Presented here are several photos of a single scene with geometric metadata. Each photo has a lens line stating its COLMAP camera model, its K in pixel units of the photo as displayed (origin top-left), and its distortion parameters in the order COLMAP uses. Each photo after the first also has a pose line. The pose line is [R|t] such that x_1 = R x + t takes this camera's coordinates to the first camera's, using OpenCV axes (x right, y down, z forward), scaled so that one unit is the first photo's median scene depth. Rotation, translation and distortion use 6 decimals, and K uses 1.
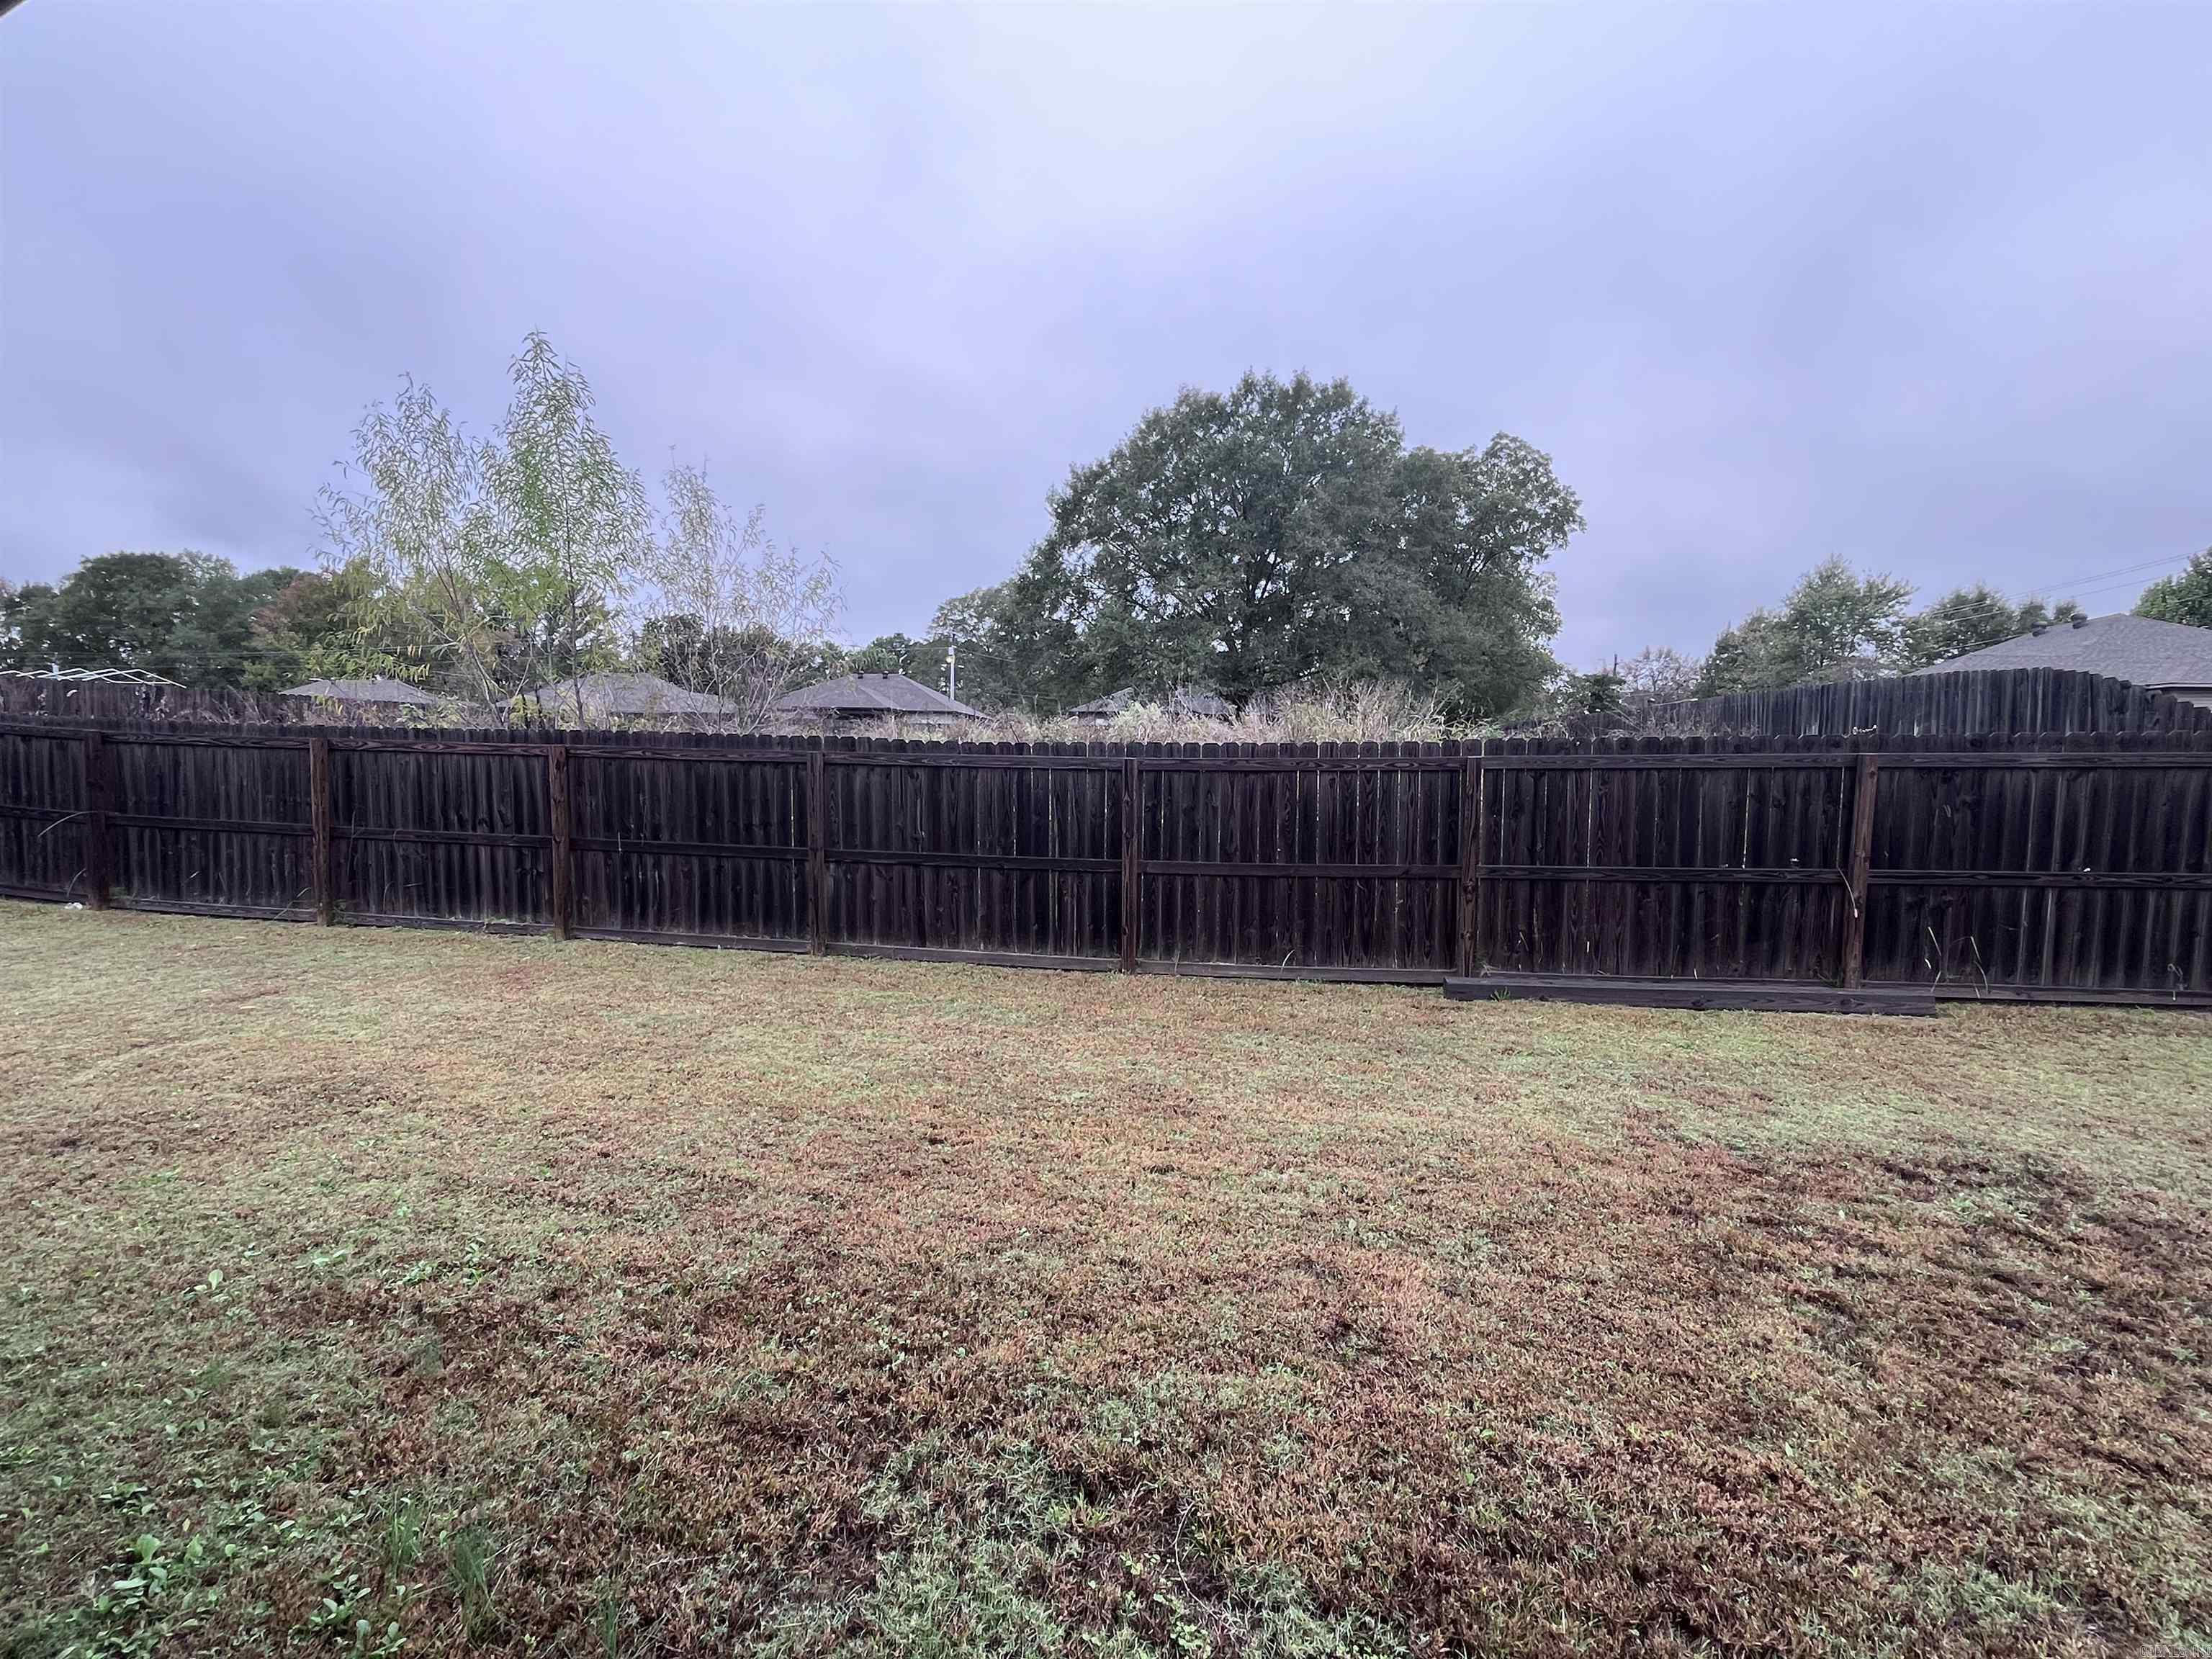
lens RADIAL K [[1044.1, 0, 1106.0], [0, 1044.1, 829.5], [0, 0, 1]] dist [-0.000623, -0.000258]
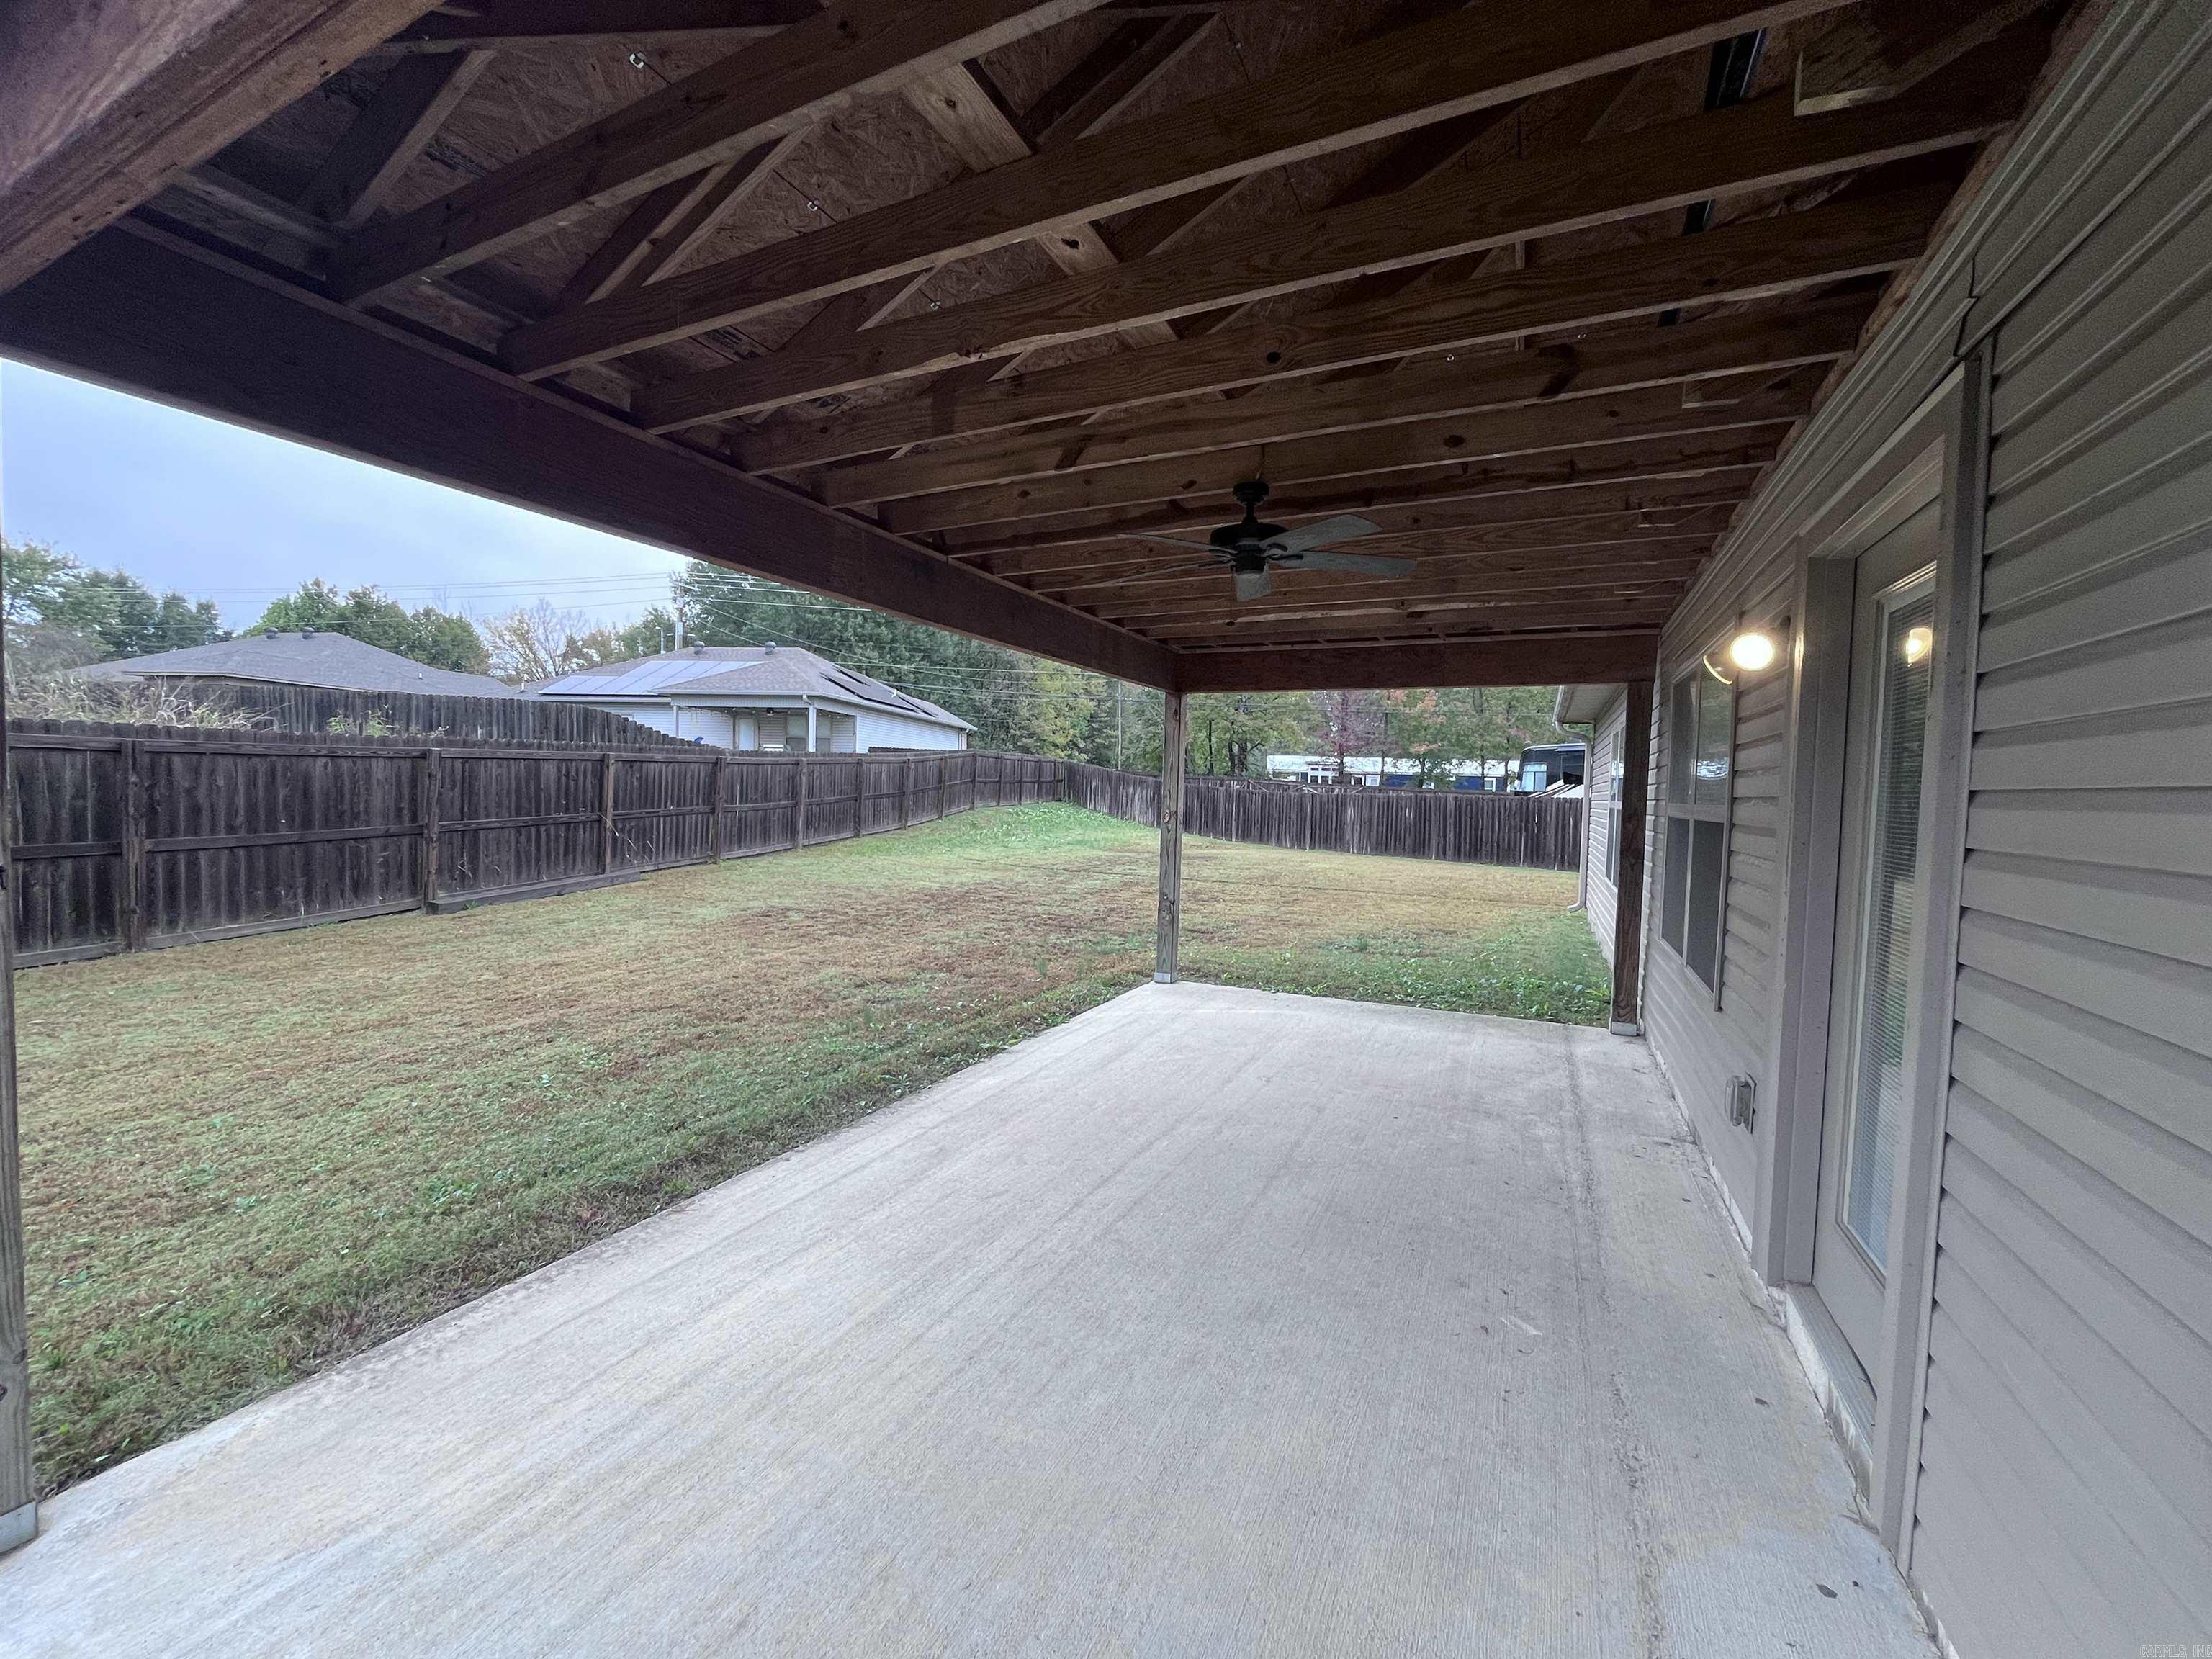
lens RADIAL K [[891.4, 0, 1104.2], [0, 891.4, 830.0], [0, 0, 1]] dist [-0.001716, -0.000206]
pose [[0.000292, -0.065855, 0.997829, -0.768925], [0.026763, 0.997472, 0.065824, -0.011103], [-0.999642, 0.026685, 0.002054, 0.053824]]
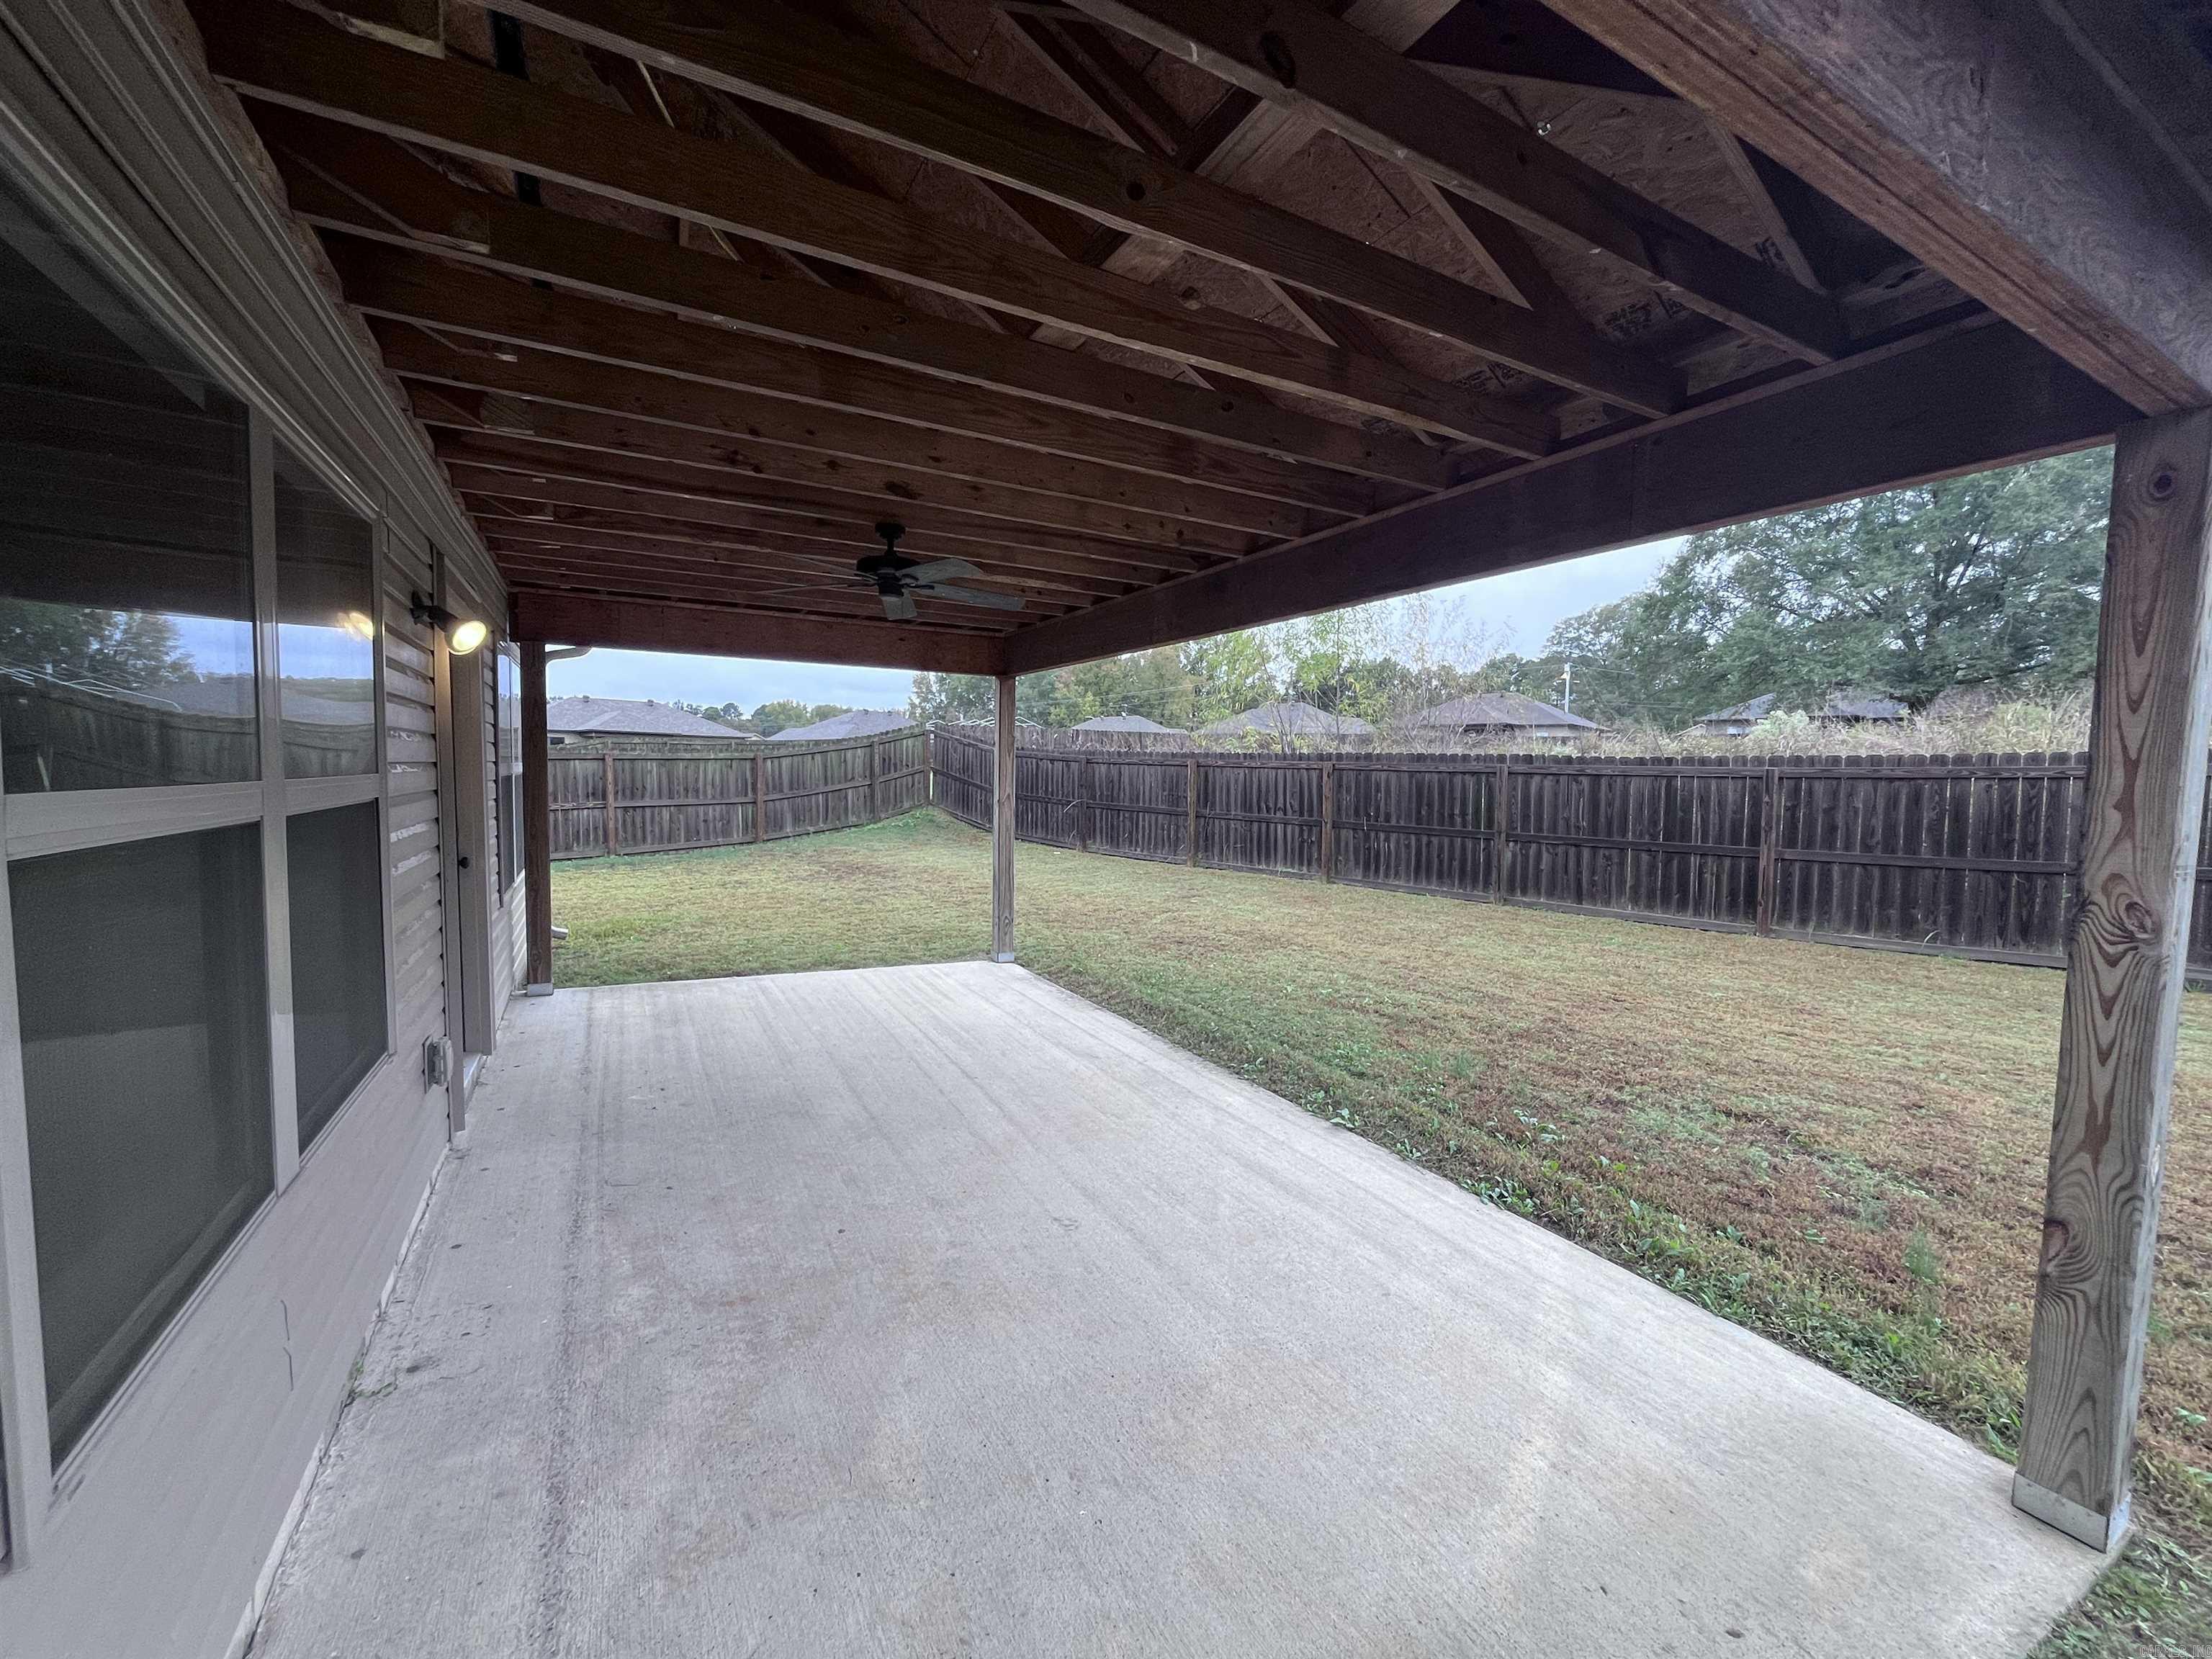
lens RADIAL K [[891.4, 0, 1104.2], [0, 891.4, 830.0], [0, 0, 1]] dist [-0.001716, -0.000206]
pose [[0.816015, 0.033217, -0.577076, -0.010787], [-0.032322, 0.999408, 0.011821, 0.019001], [0.577127, 0.009006, 0.816605, -0.328012]]
